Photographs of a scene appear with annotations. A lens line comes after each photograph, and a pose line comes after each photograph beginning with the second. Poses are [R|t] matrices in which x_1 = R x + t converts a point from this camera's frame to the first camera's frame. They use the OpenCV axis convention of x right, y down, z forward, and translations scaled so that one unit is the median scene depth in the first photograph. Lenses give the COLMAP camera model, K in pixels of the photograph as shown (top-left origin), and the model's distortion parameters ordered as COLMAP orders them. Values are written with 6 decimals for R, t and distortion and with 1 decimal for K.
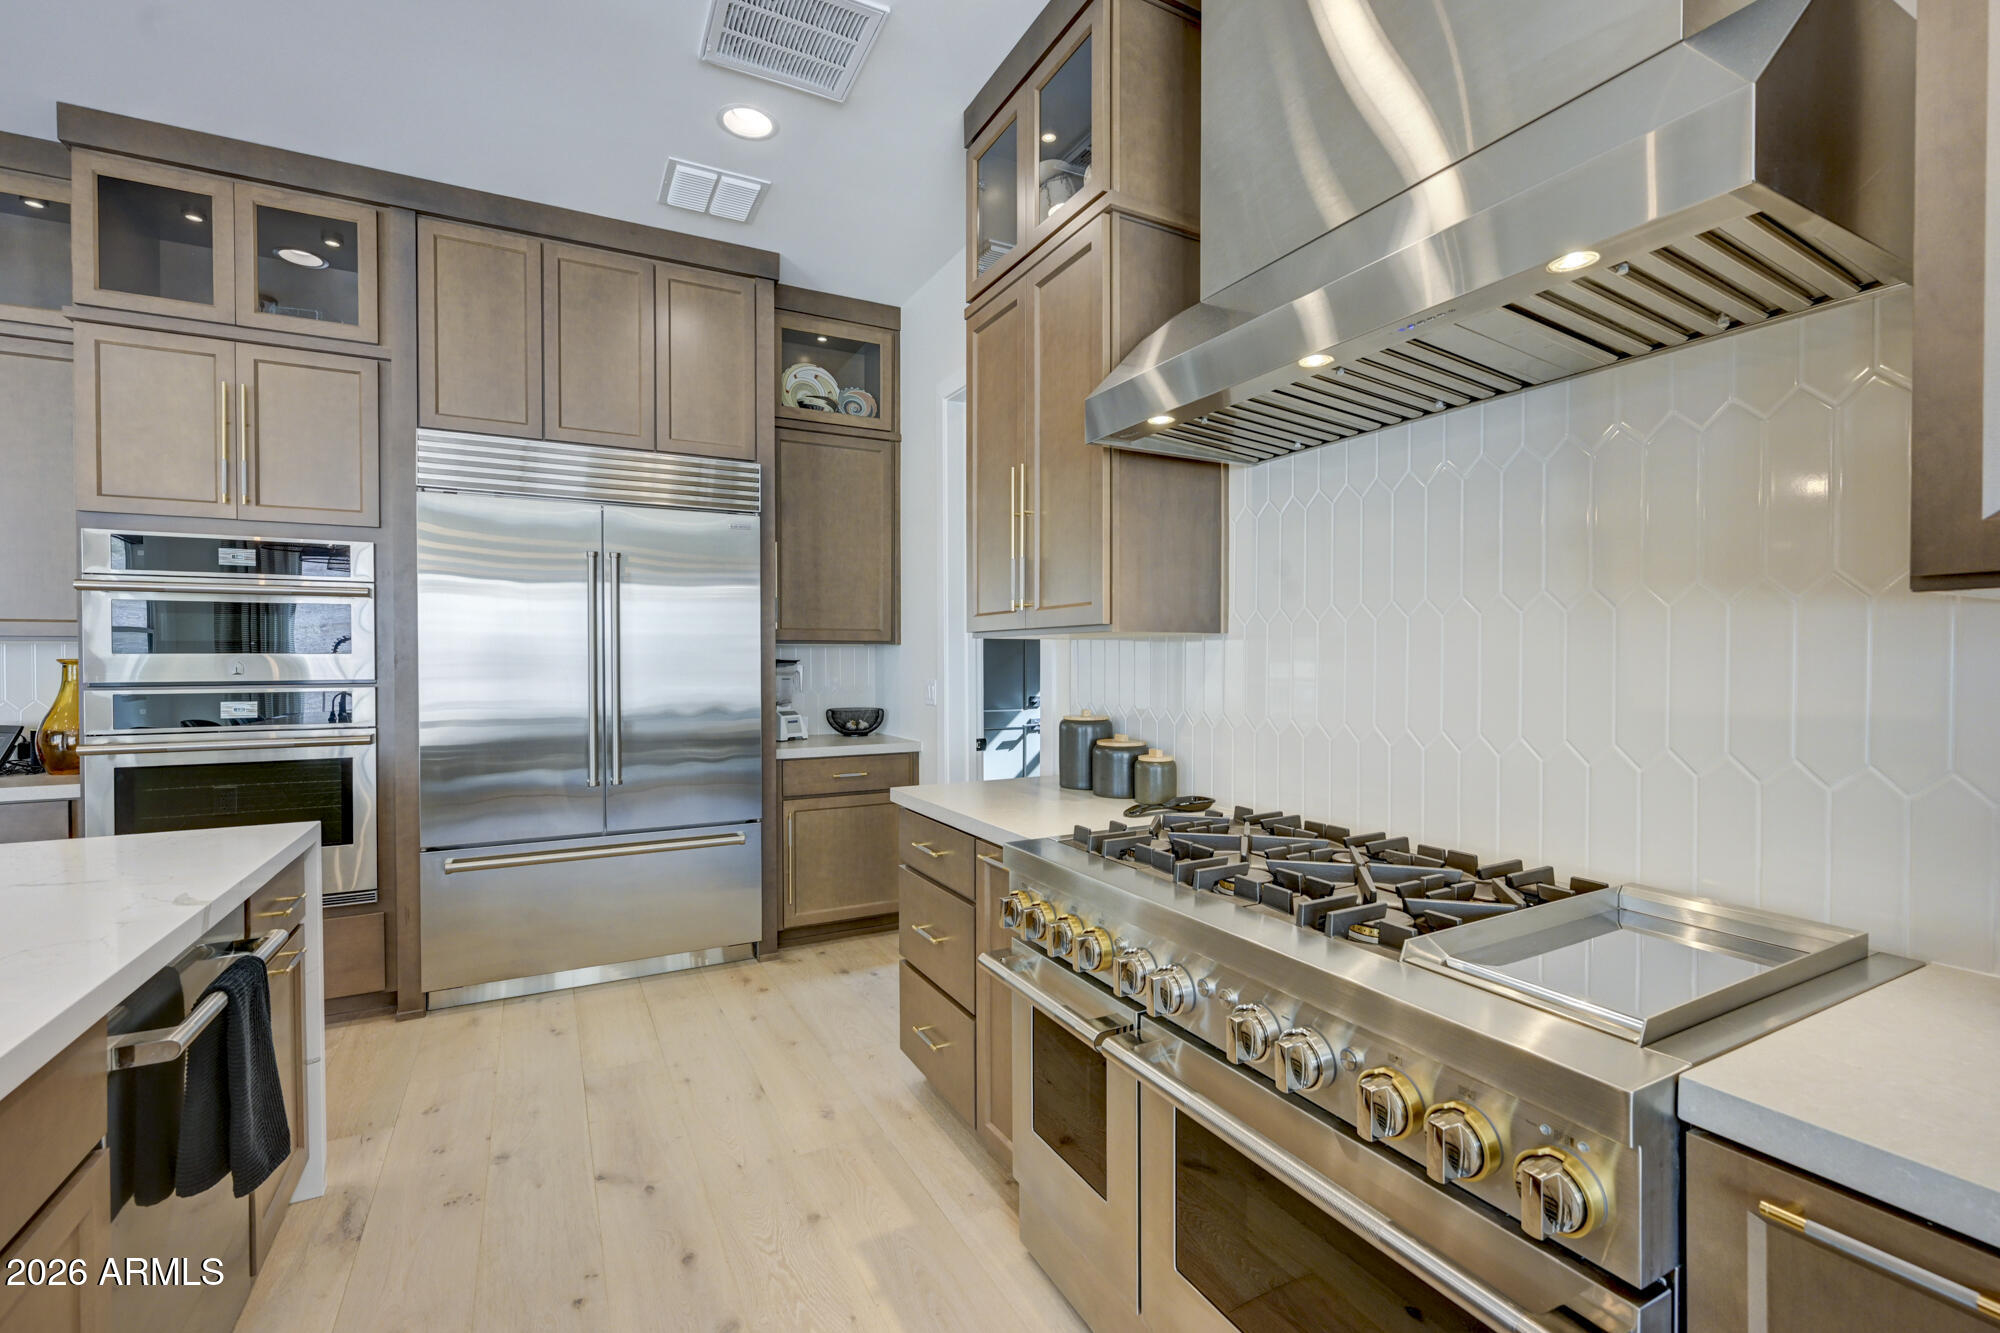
lens RADIAL K [[865.5, 0, 994.8], [0, 865.5, 668.4], [0, 0, 1]] dist [0.002631, -0.000594]
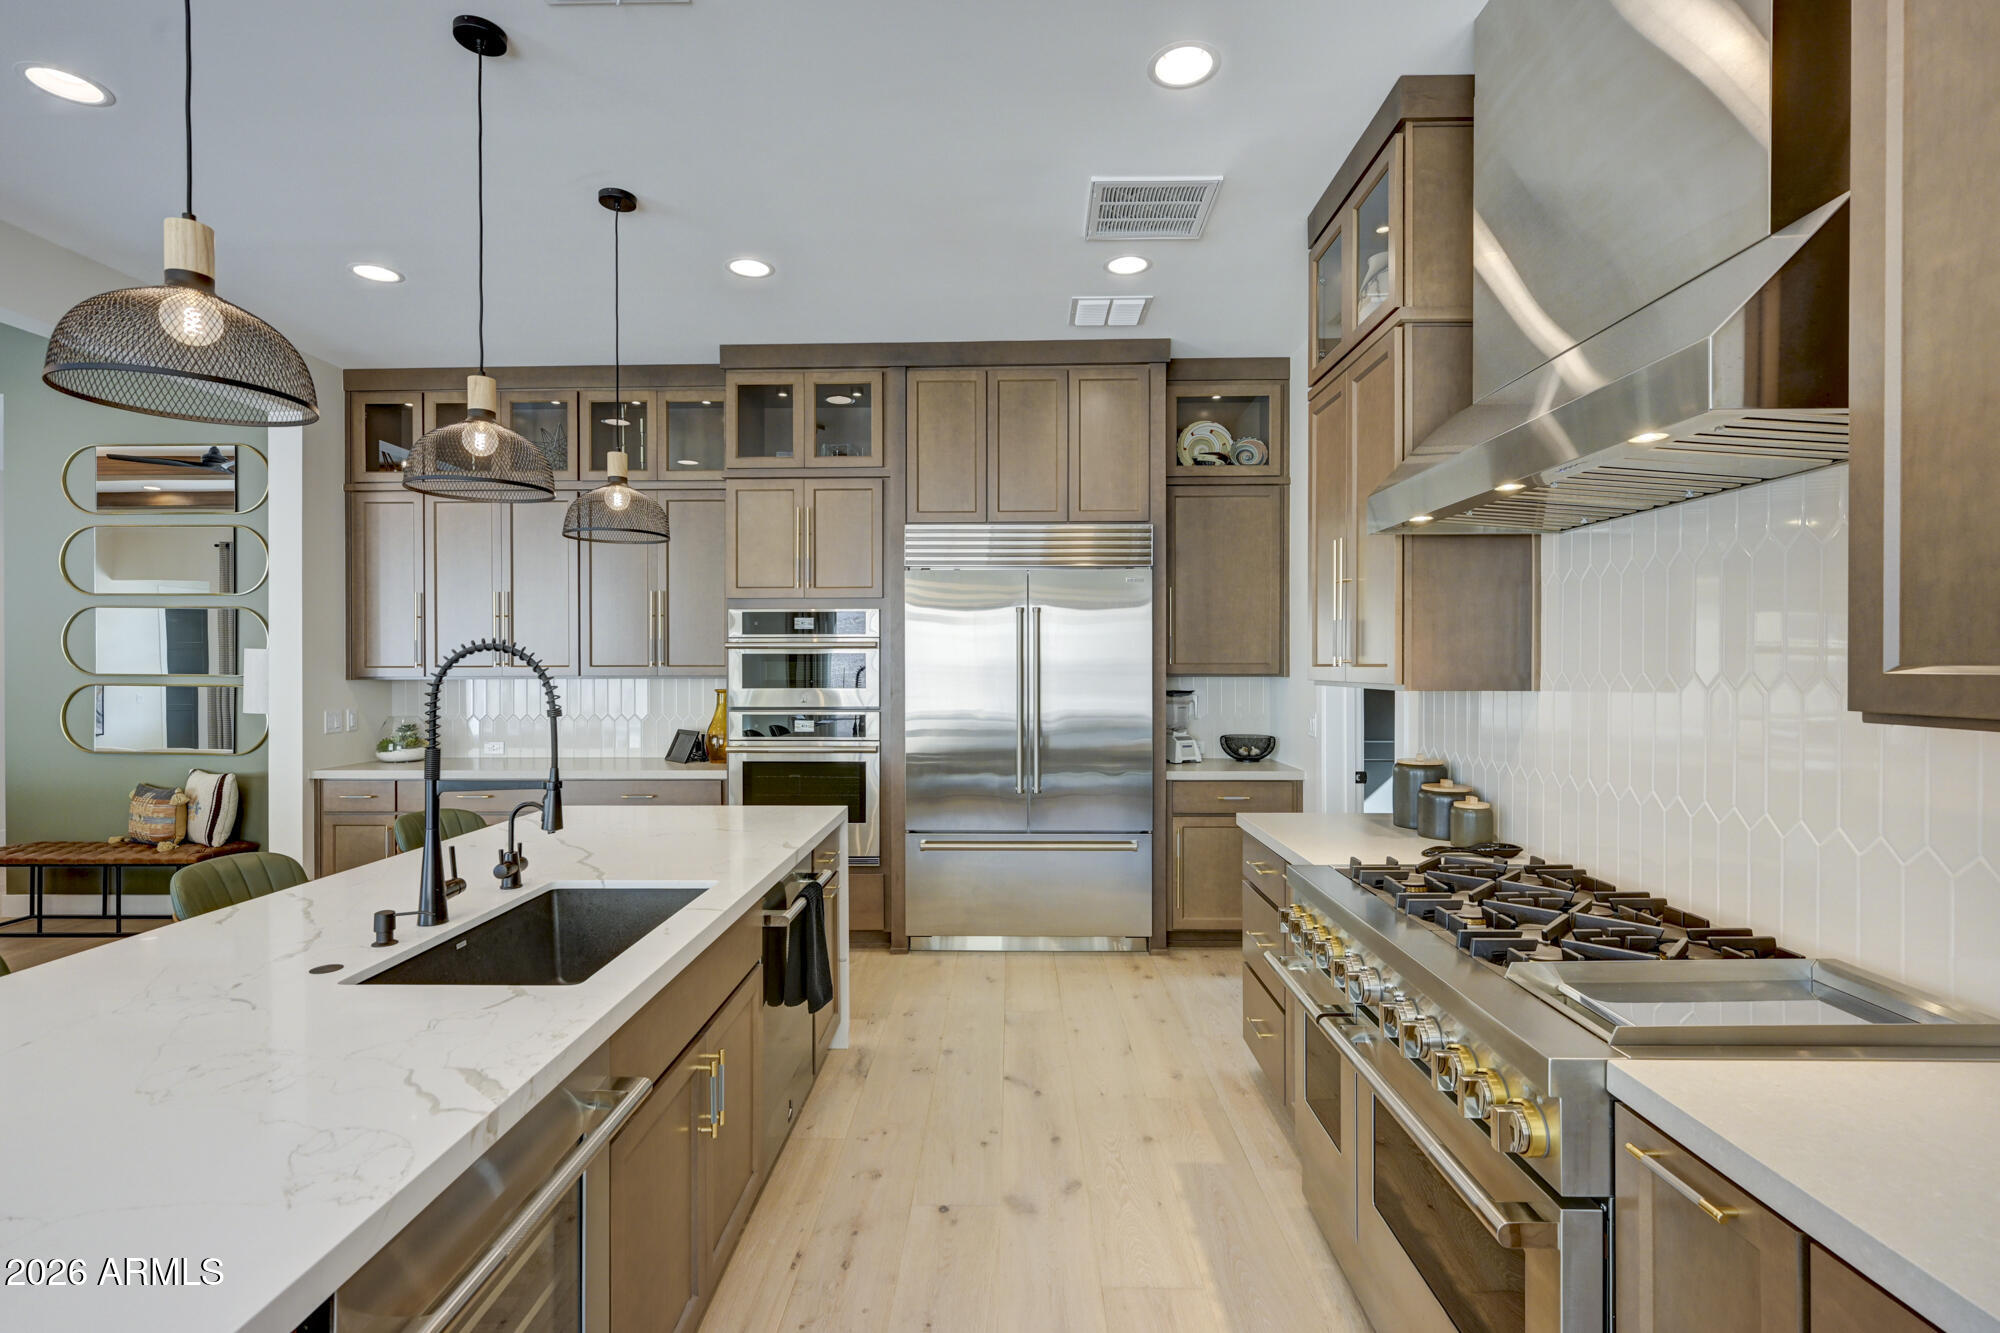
lens RADIAL K [[930.2, 0, 995.8], [0, 930.2, 667.6], [0, 0, 1]] dist [0.000585, -0.001589]
pose [[0.875653, 0.002733, -0.482934, 0.184484], [-0.005716, 0.999973, -0.004705, -0.046743], [0.482908, 0.006880, 0.875644, -0.237280]]
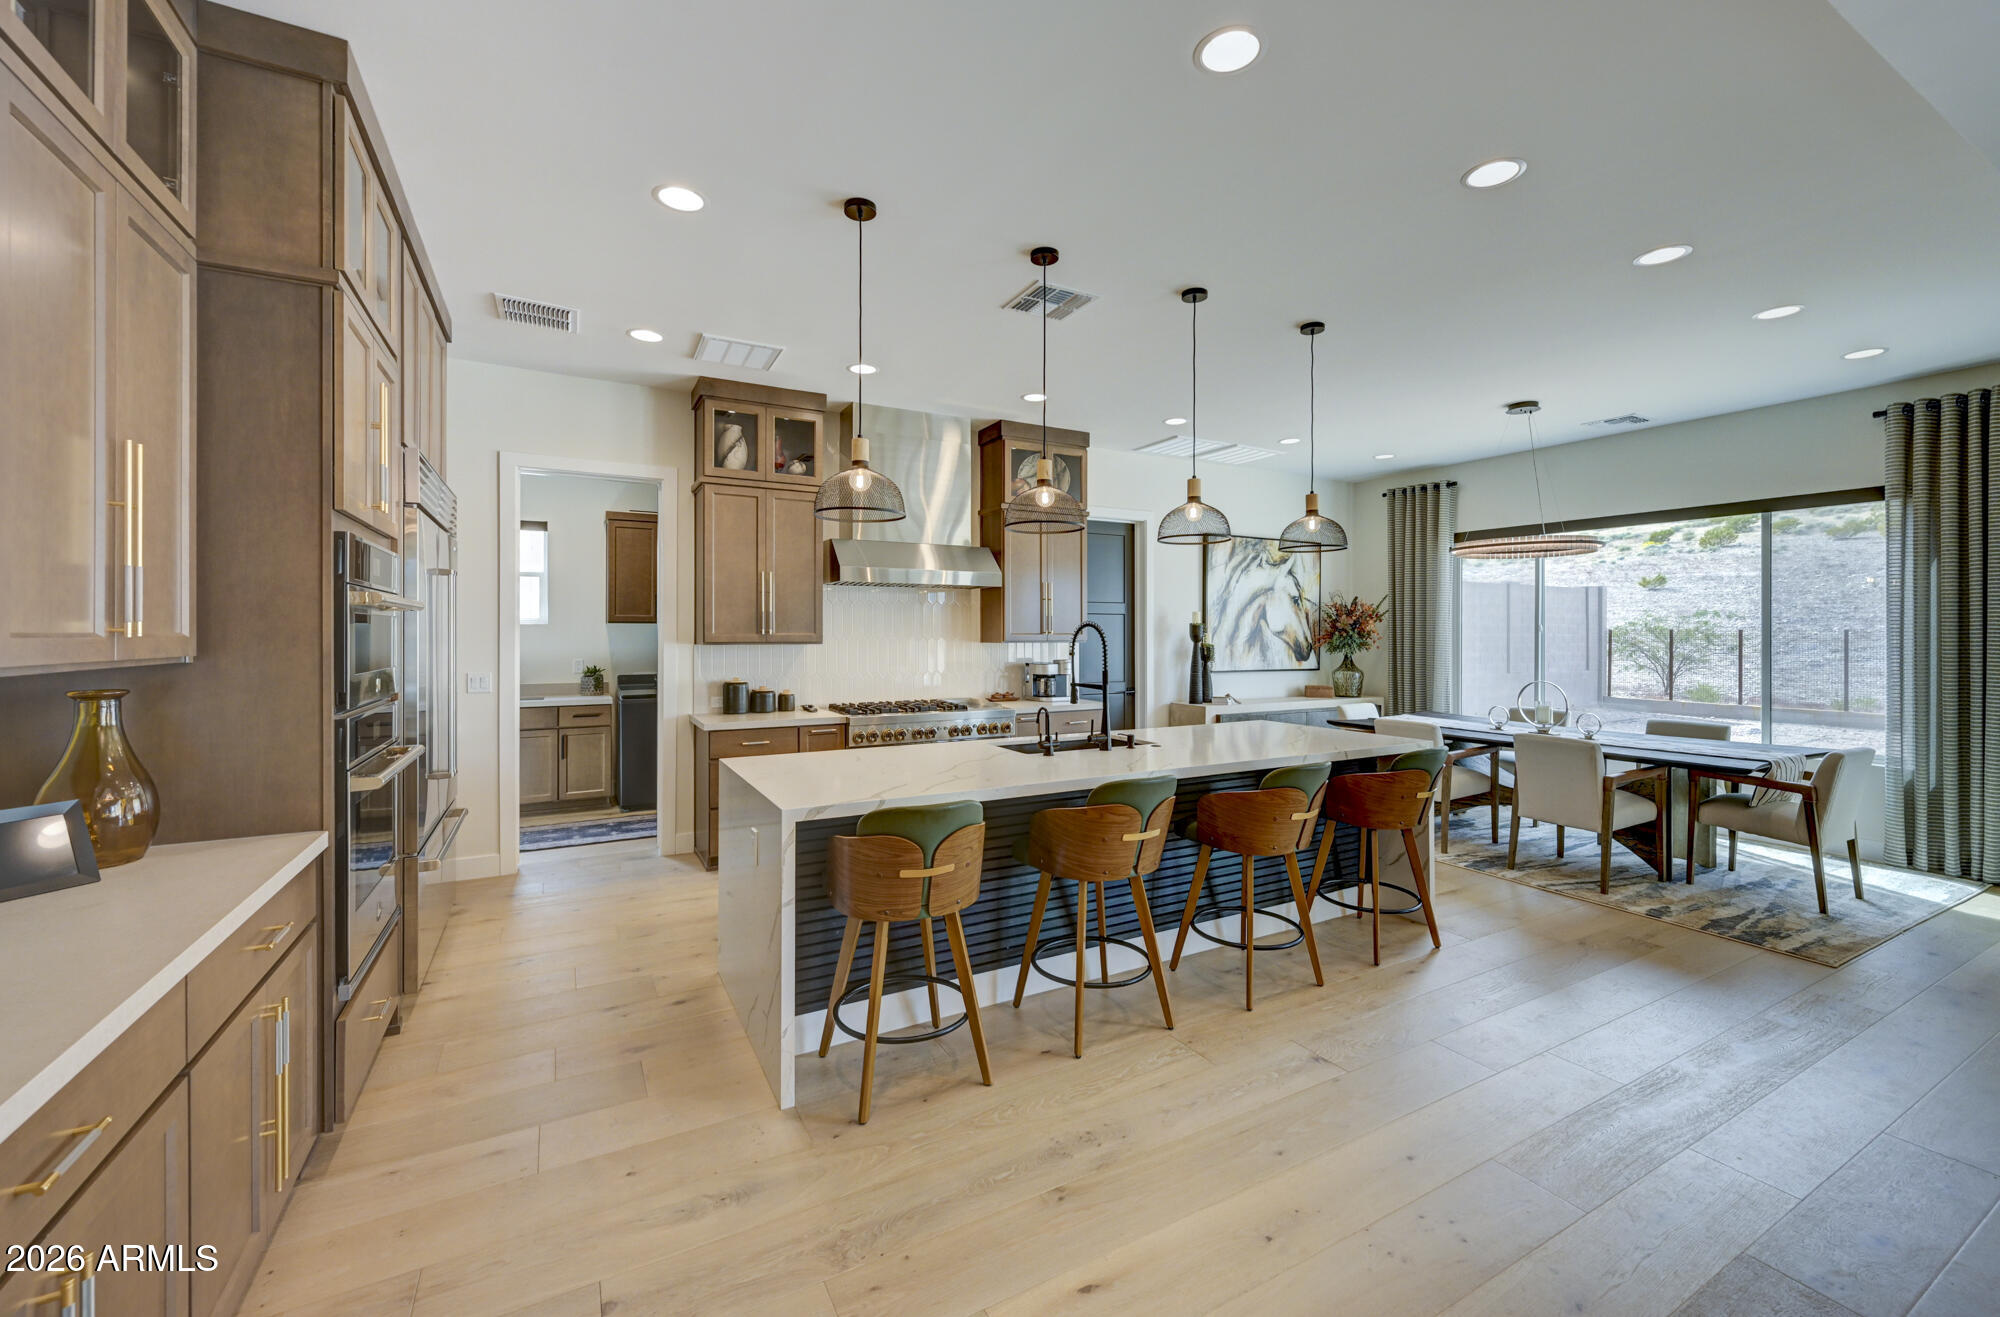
lens RADIAL K [[797.9, 0, 998.9], [0, 797.9, 638.8], [0, 0, 1]] dist [-0.011173, 0.002638]
pose [[-0.014580, -0.004899, 0.999882, -1.743203], [0.011947, 0.999916, 0.005073, -0.048073], [-0.999822, 0.012019, -0.014520, 0.339083]]
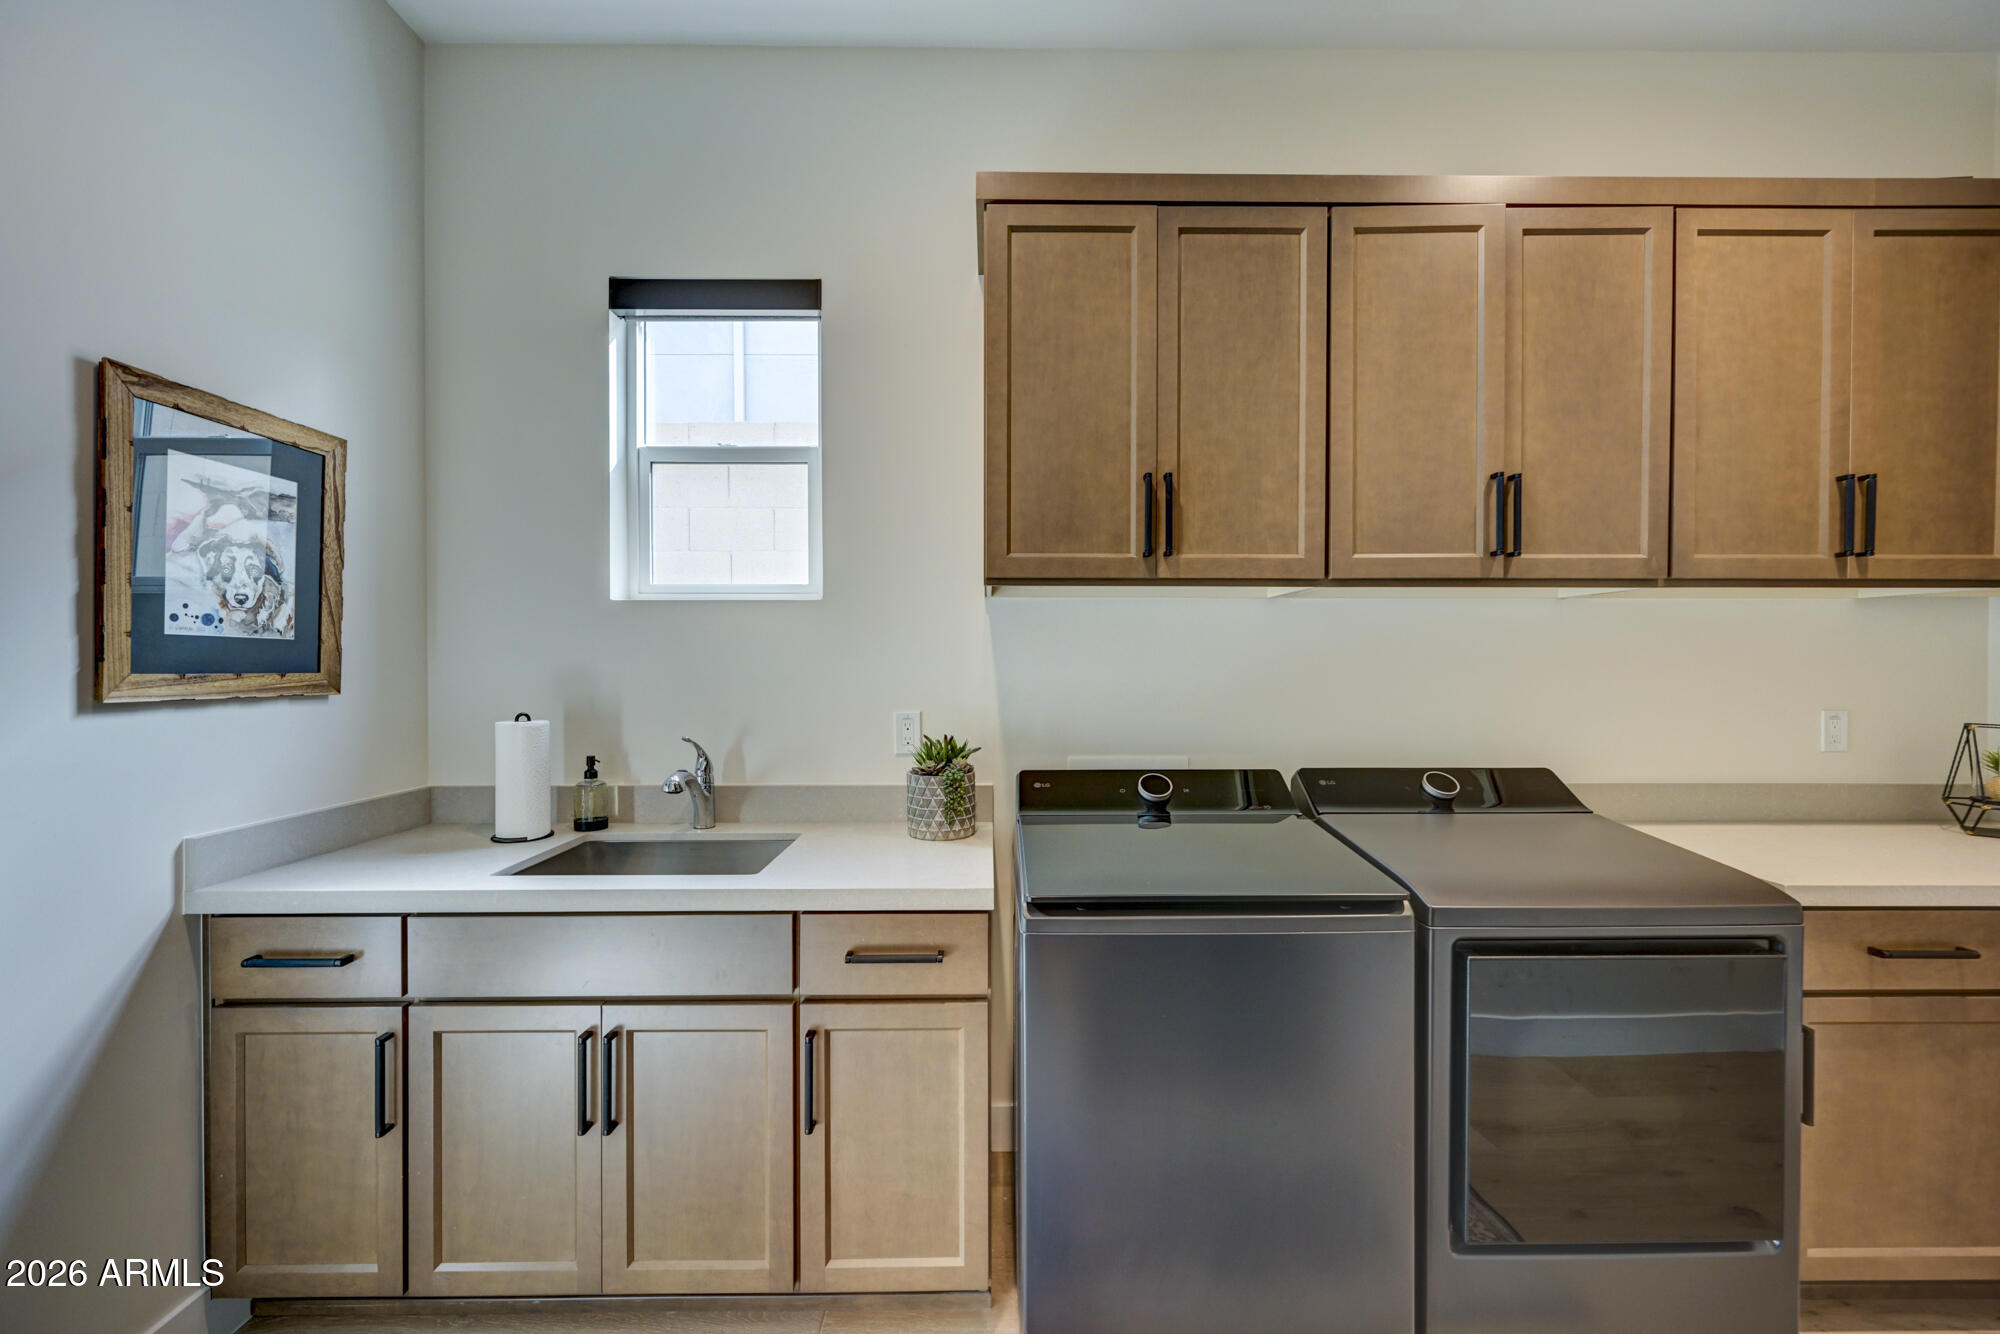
lens RADIAL K [[785.3, 0, 992.2], [0, 785.3, 660.0], [0, 0, 1]] dist [-0.001548, 0.000414]
pose [[0.459406, 0.005822, 0.888207, 0.057158], [0.003139, 0.999962, -0.008178, -0.034134], [-0.888221, 0.006545, 0.459370, 1.158930]]
